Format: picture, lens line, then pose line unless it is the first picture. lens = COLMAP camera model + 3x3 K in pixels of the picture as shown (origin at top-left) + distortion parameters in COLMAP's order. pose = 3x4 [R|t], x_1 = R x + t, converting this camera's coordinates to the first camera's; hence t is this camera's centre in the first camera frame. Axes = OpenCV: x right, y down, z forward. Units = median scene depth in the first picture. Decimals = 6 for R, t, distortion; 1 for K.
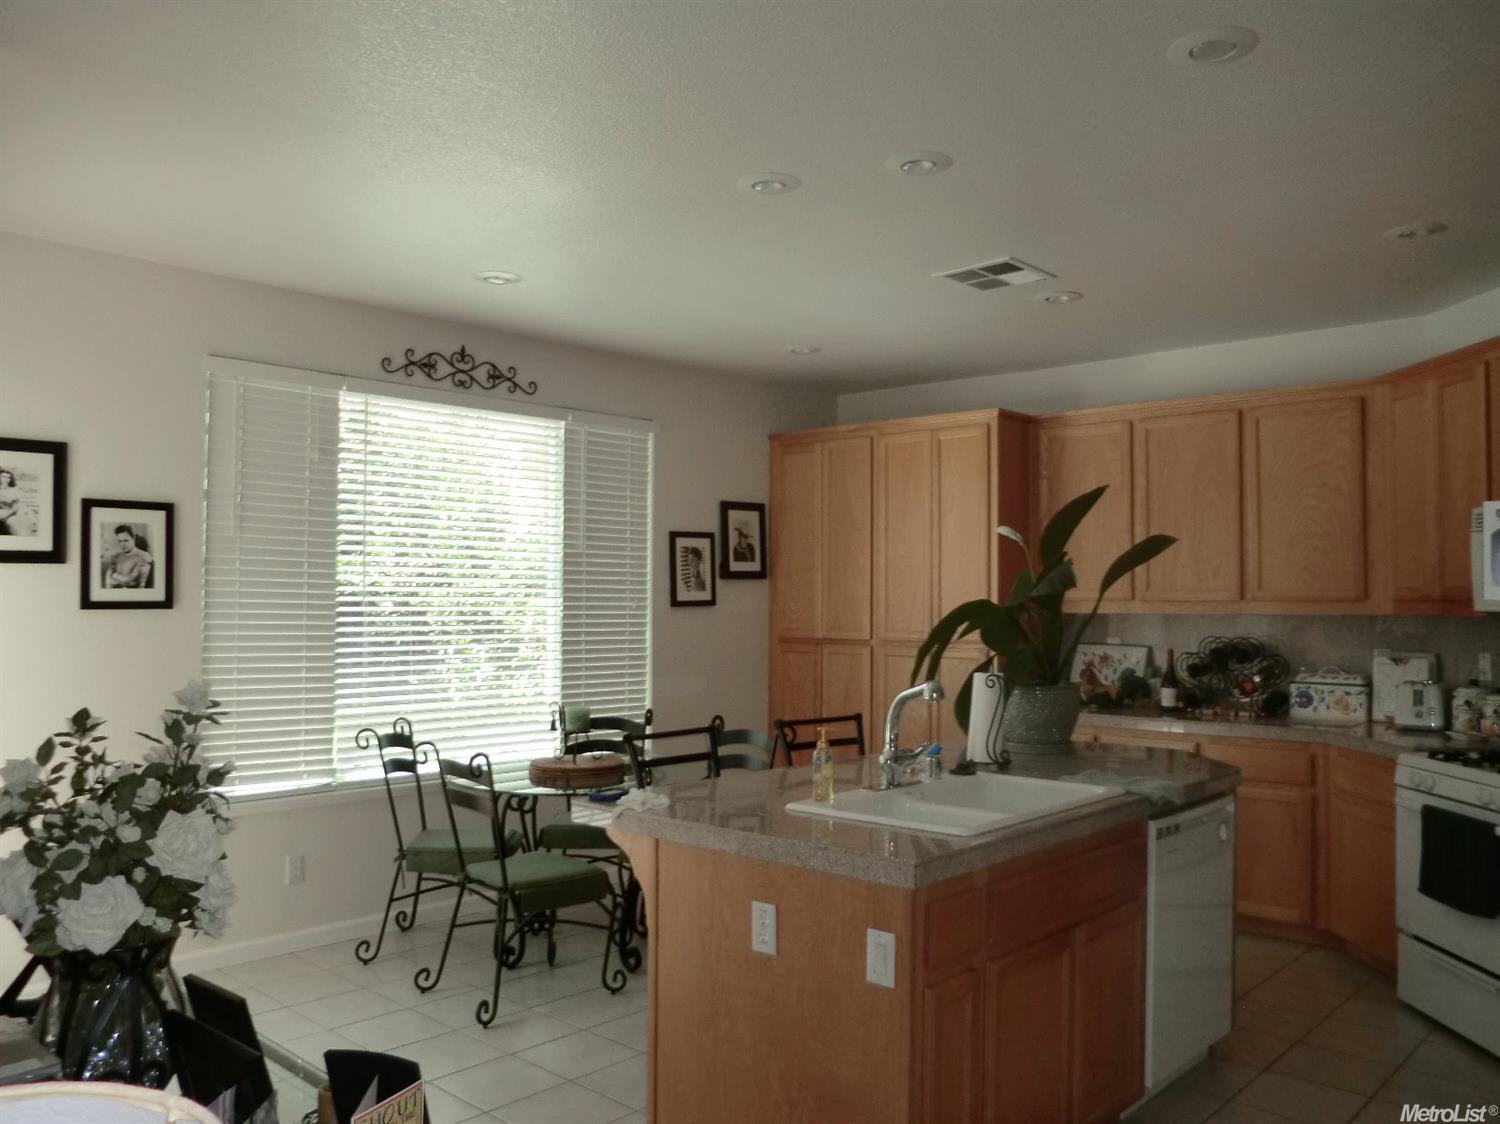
lens RADIAL K [[1188.9, 0, 762.9], [0, 1188.9, 562.4], [0, 0, 1]] dist [-0.053177, 0.015464]
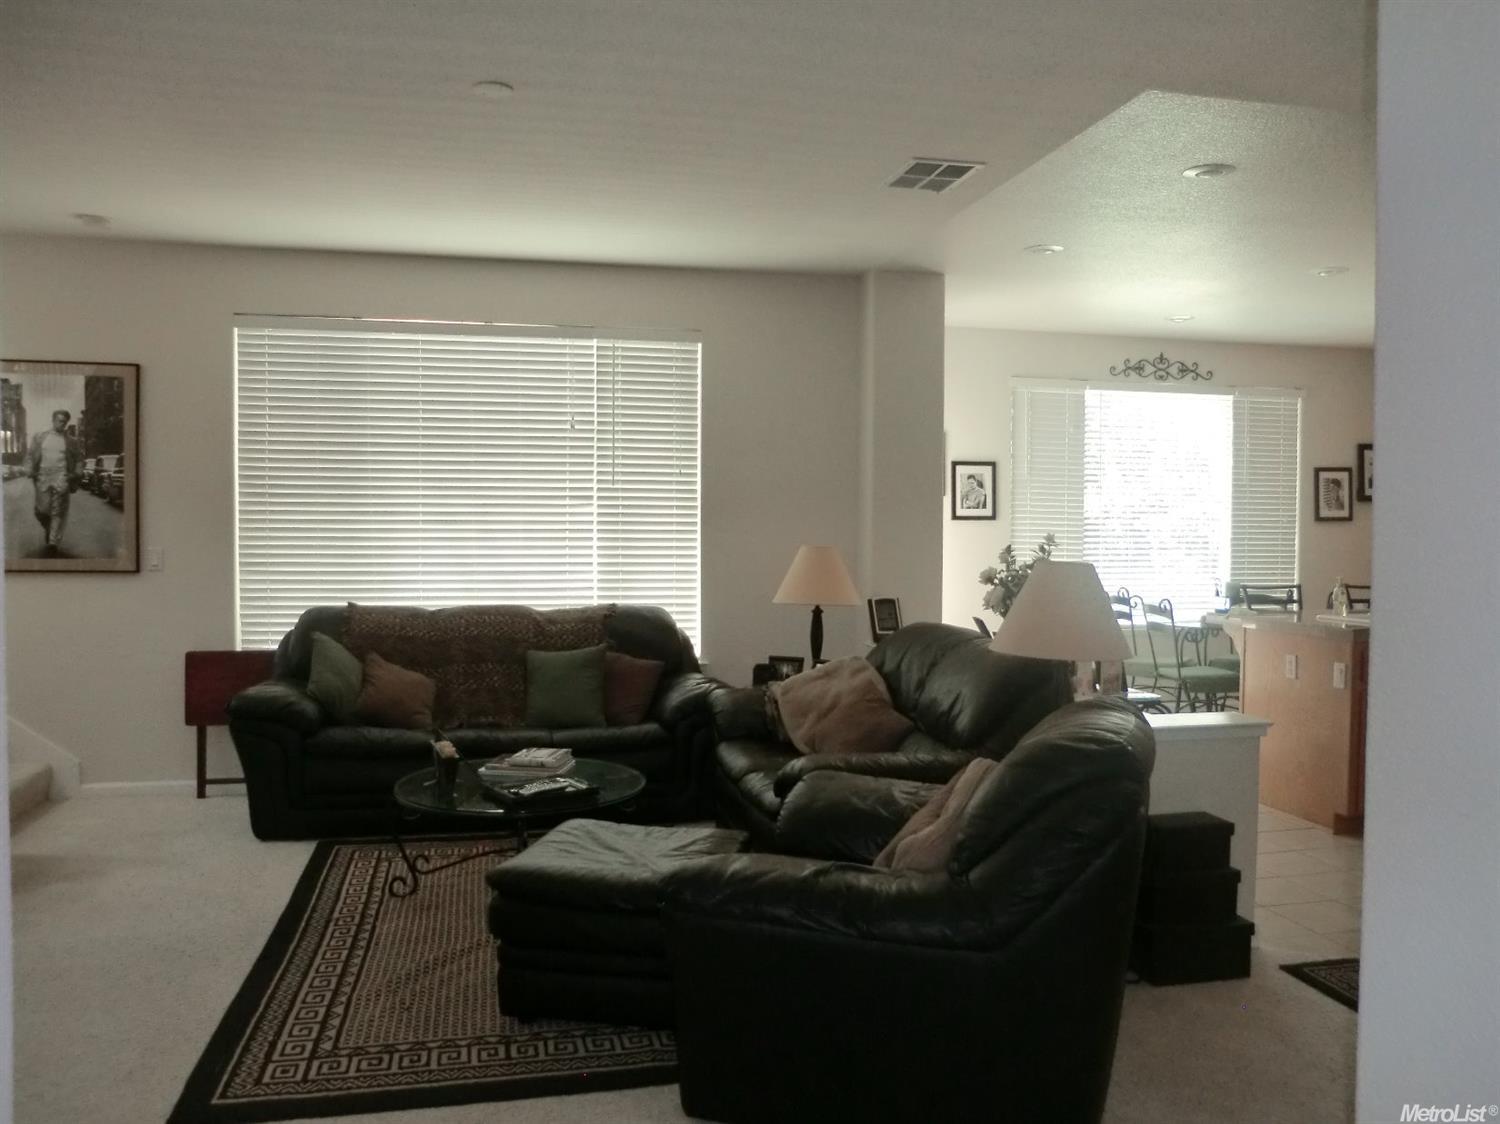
lens RADIAL K [[1188.9, 0, 760.2], [0, 1188.9, 560.6], [0, 0, 1]] dist [-0.053177, 0.015464]
pose [[0.824914, 0.016458, -0.565019, 0.200406], [0.016430, 0.998456, 0.053071, -0.001016], [0.565019, -0.053062, 0.823370, -0.615928]]
